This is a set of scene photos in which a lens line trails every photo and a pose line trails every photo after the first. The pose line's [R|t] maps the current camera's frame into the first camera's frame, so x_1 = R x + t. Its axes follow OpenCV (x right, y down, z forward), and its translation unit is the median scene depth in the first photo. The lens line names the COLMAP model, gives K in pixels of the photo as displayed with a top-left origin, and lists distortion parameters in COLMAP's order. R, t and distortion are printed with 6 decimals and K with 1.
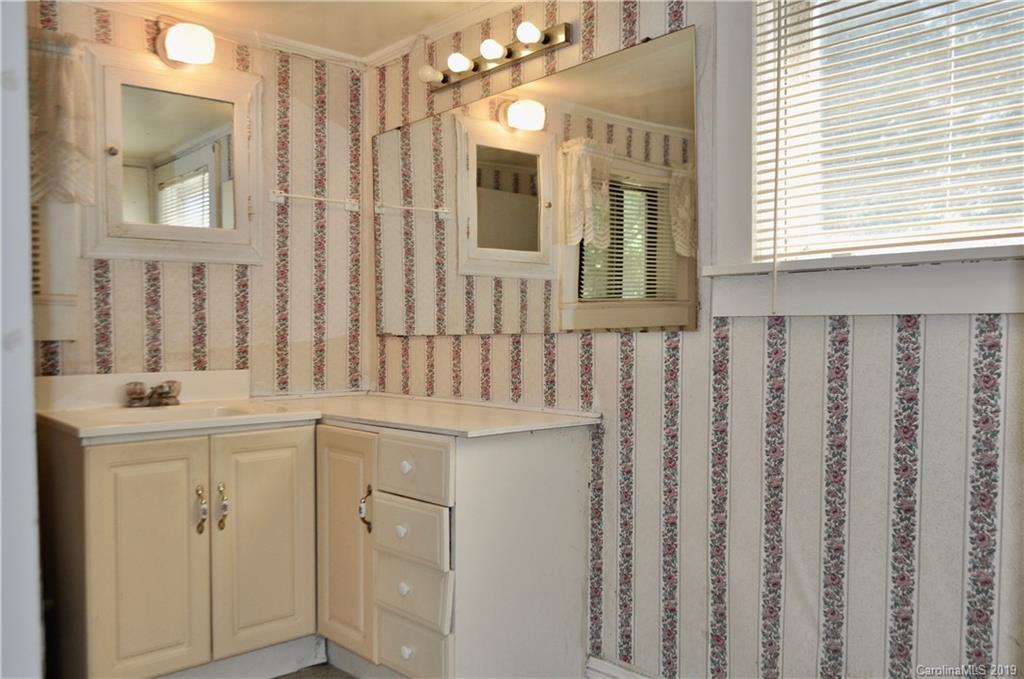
lens RADIAL K [[793.3, 0, 512.0], [0, 793.3, 339.5], [0, 0, 1]] dist [-0.002926, 0.001240]
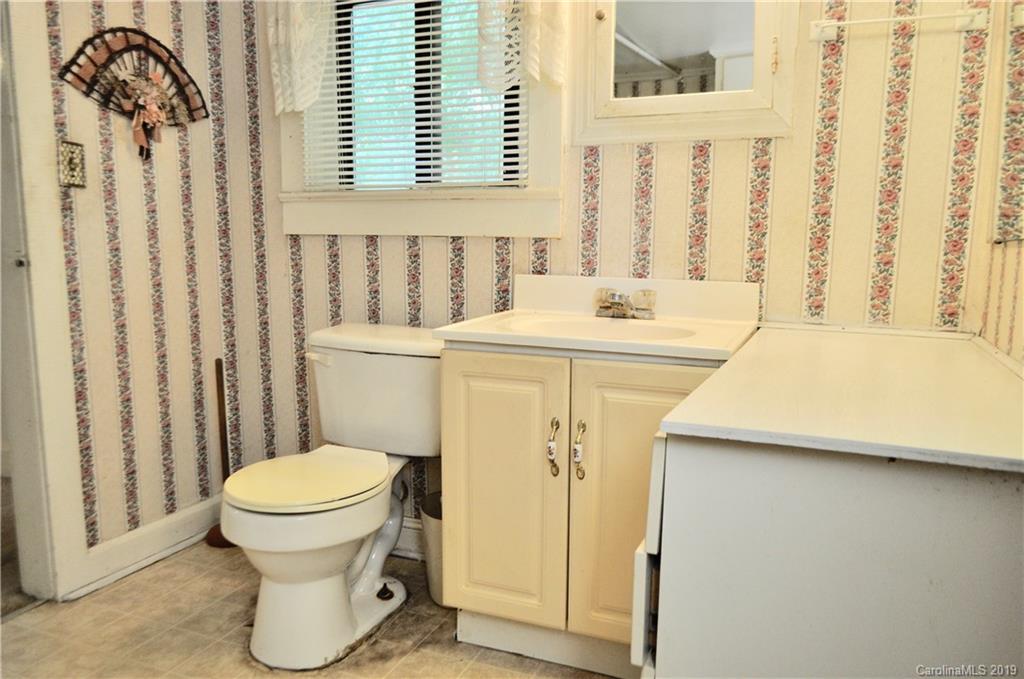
lens RADIAL K [[793.3, 0, 512.0], [0, 793.3, 339.5], [0, 0, 1]] dist [-0.002926, 0.001240]
pose [[0.437080, 0.126899, -0.890426, 0.246590], [-0.028351, 0.991449, 0.127379, 0.002375], [0.898976, -0.030430, 0.436940, 0.508274]]
